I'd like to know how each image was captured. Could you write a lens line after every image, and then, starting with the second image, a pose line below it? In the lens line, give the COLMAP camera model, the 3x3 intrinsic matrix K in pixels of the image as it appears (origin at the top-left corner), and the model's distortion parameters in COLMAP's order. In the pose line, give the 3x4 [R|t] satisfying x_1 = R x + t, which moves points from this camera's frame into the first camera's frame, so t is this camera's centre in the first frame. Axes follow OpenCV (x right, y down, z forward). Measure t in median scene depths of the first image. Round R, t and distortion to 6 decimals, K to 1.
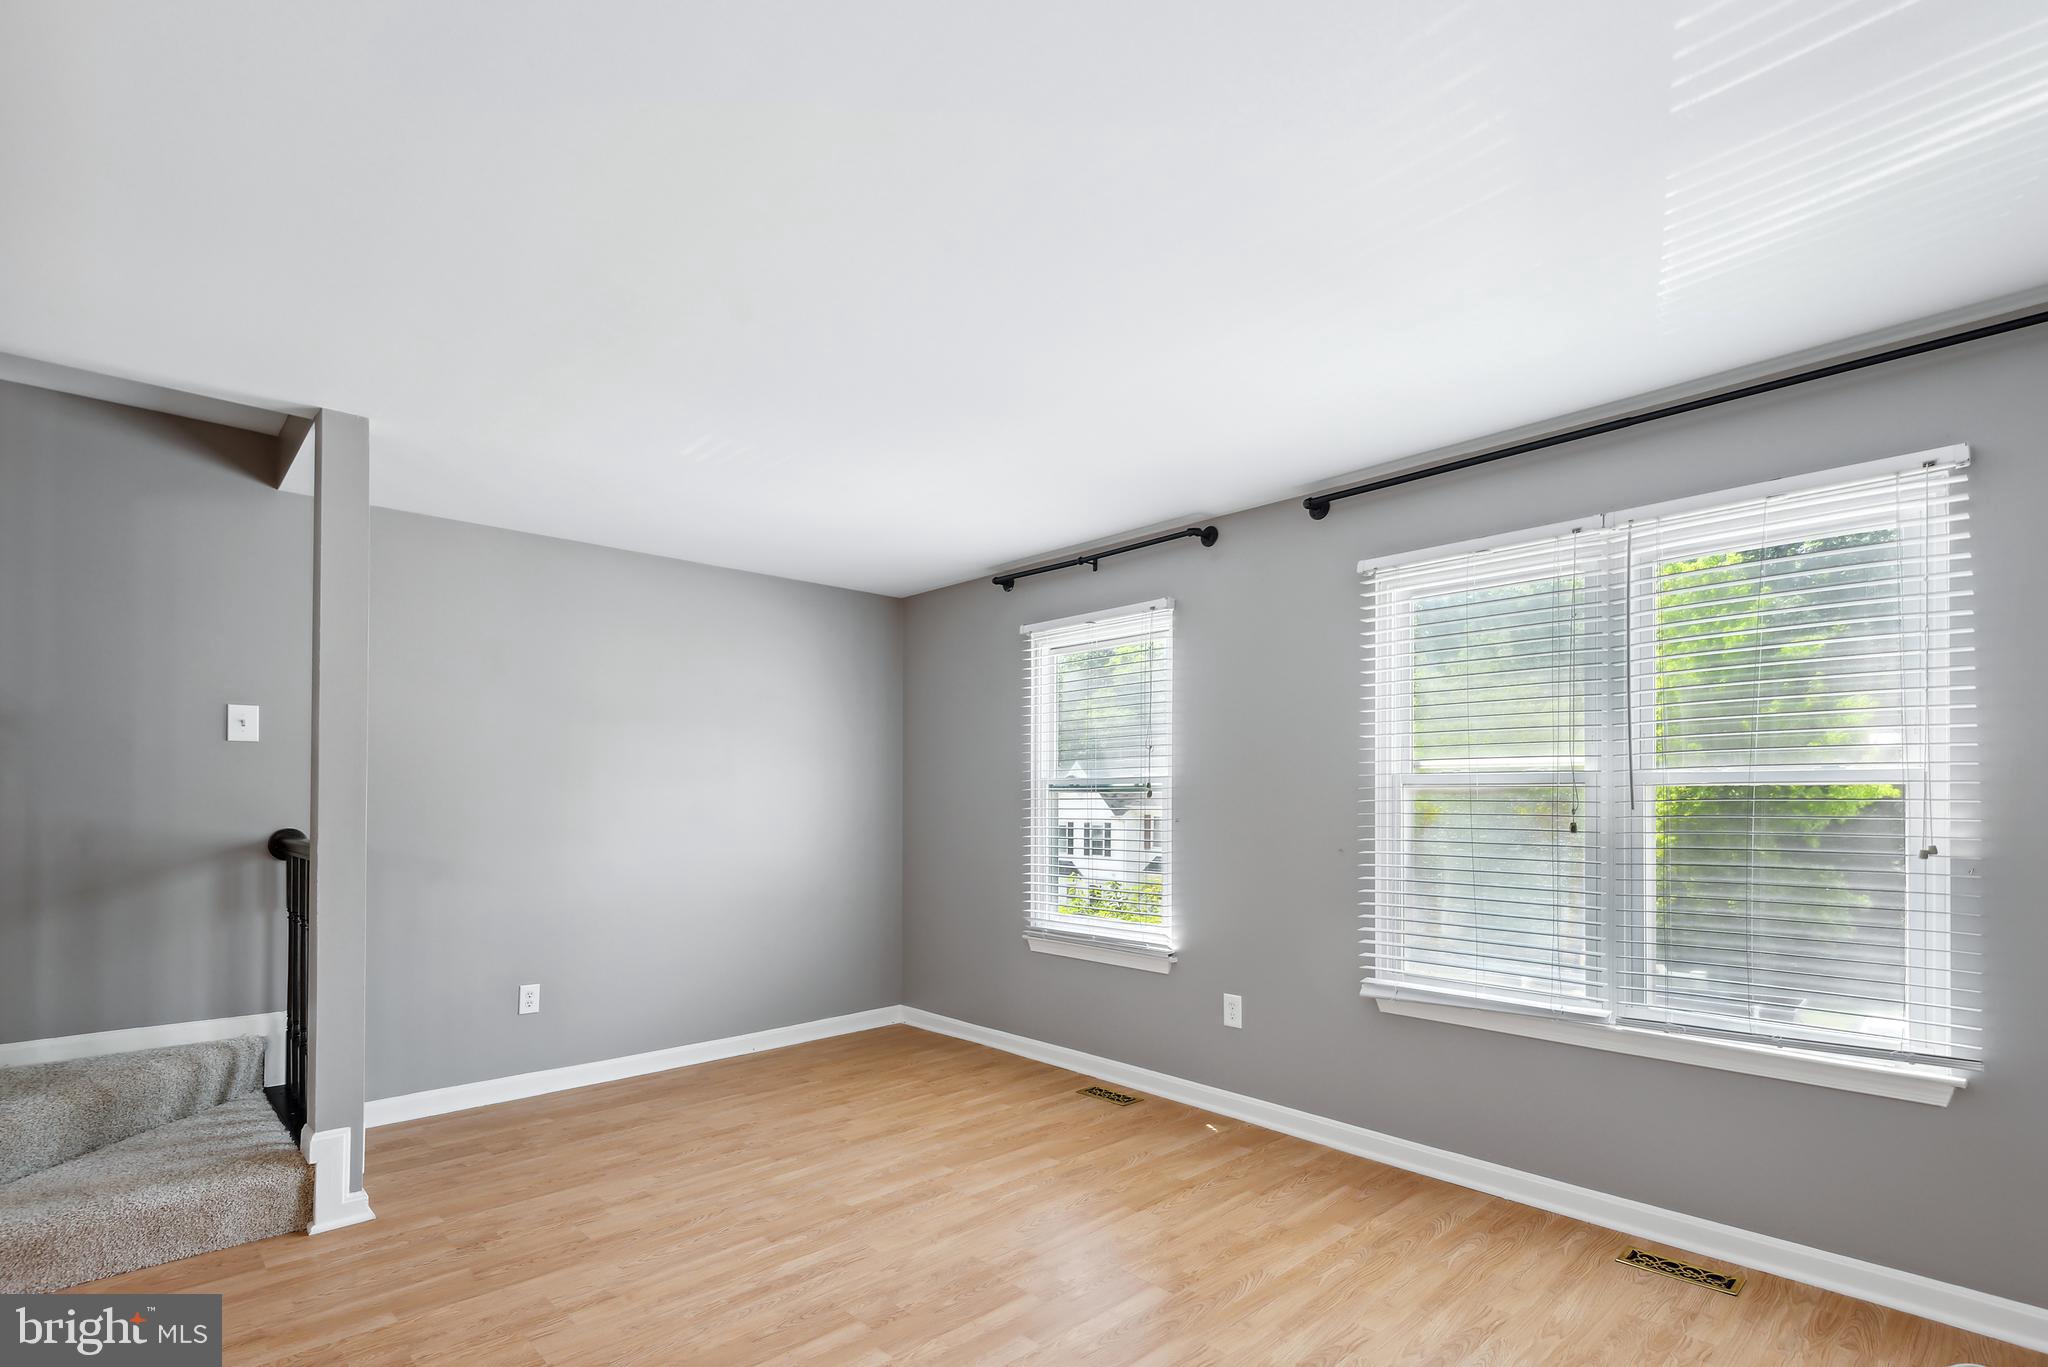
lens RADIAL K [[1028.1, 0, 970.2], [0, 1028.1, 791.3], [0, 0, 1]] dist [0.029663, -0.000316]
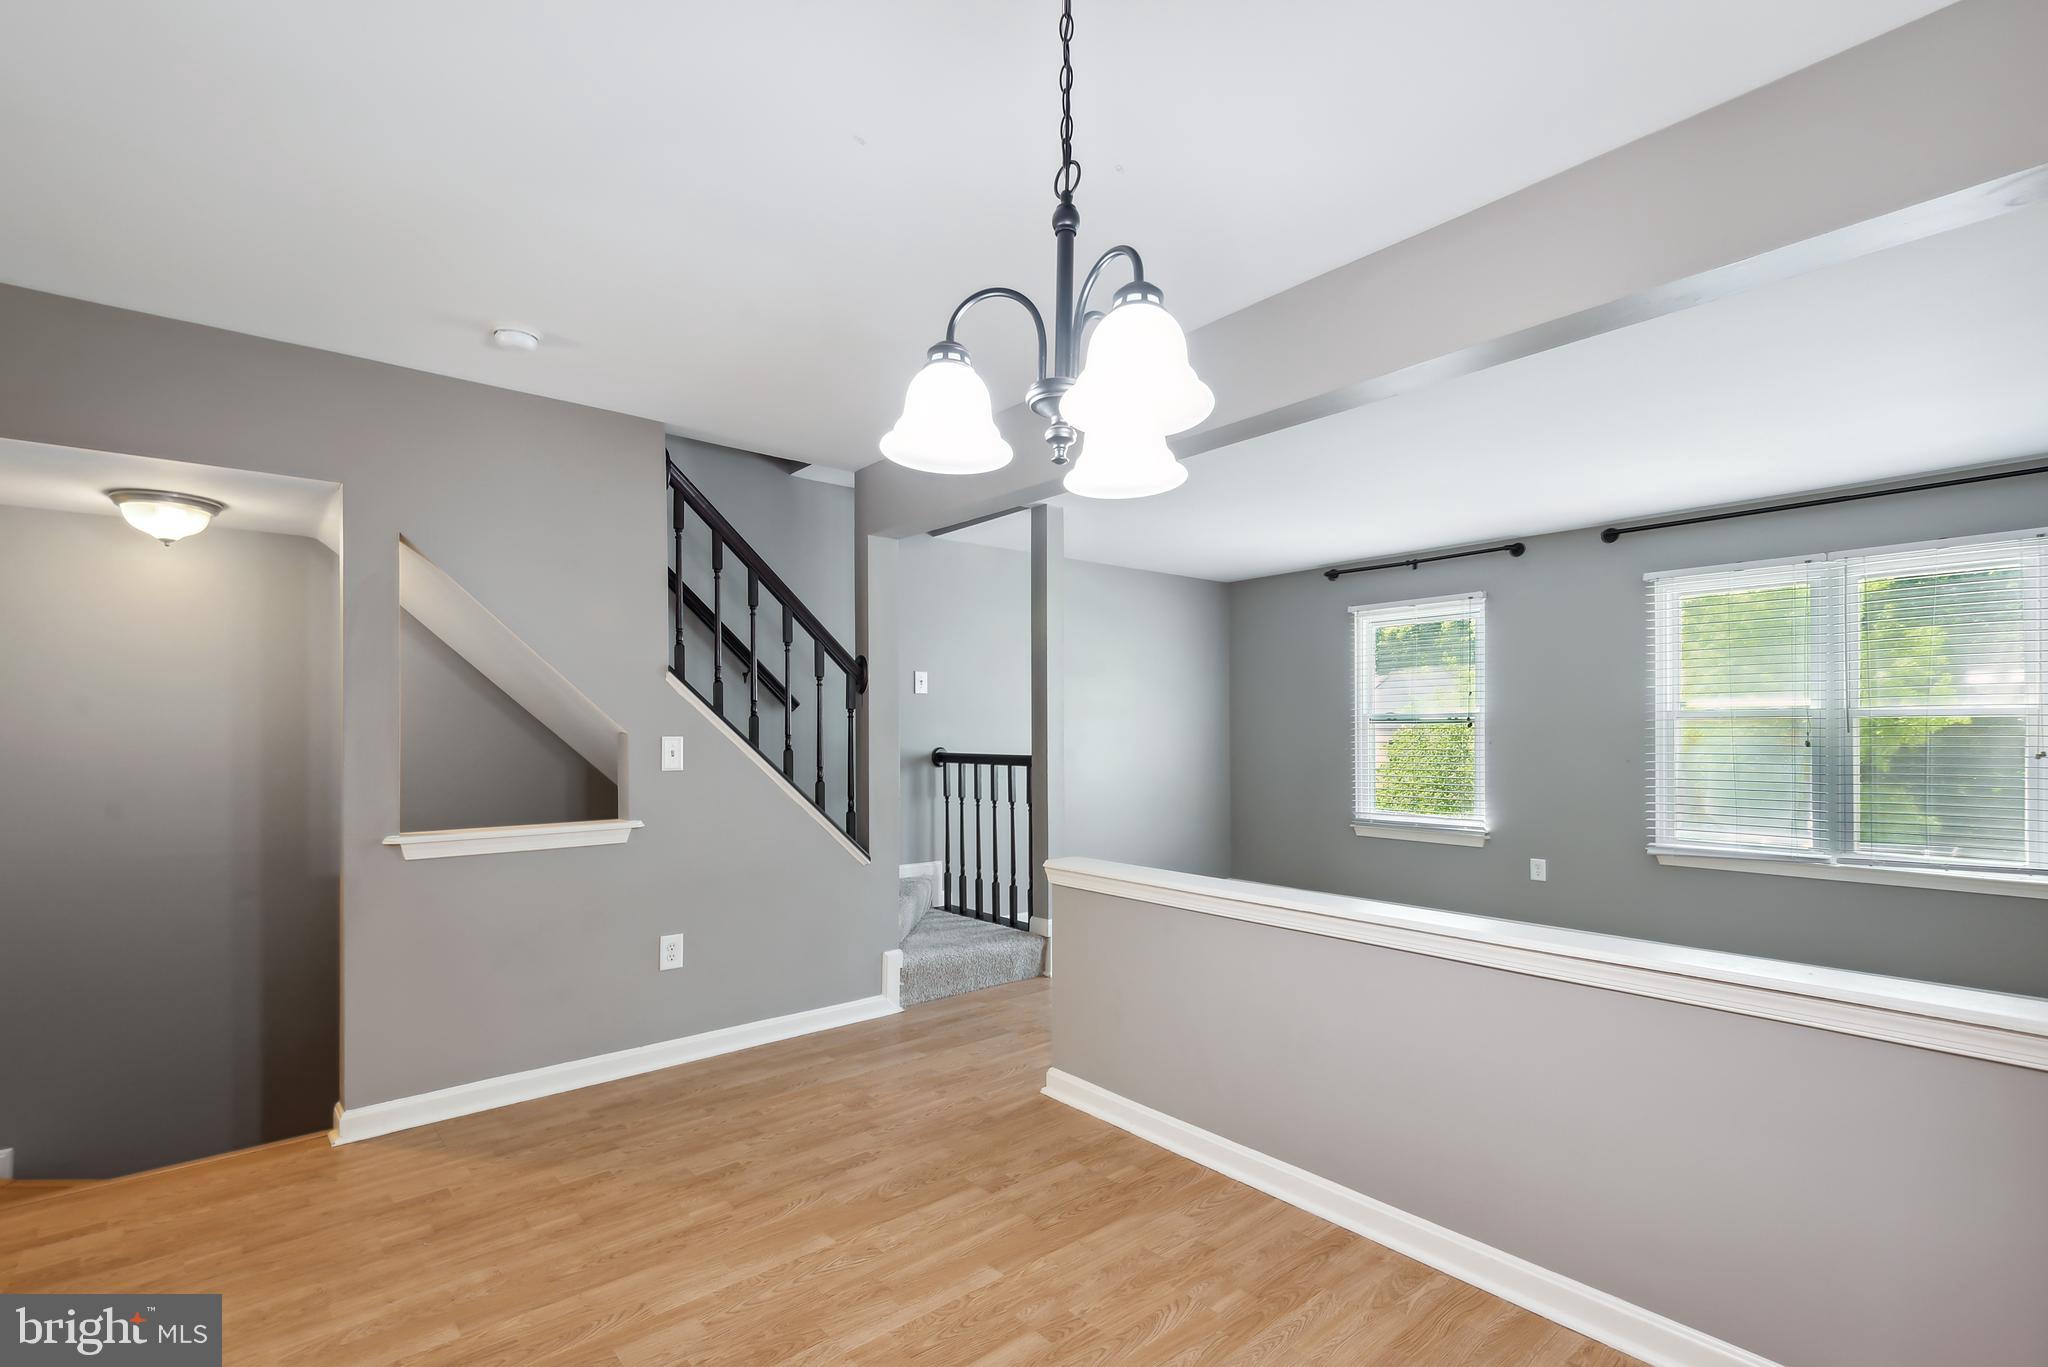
lens RADIAL K [[953.0, 0, 984.6], [0, 953.0, 723.8], [0, 0, 1]] dist [0.001003, 0.000082]
pose [[0.998177, -0.003373, -0.060254, -0.527808], [0.003468, 0.999993, 0.001458, -0.002481], [0.060249, -0.001664, 0.998182, -0.488493]]
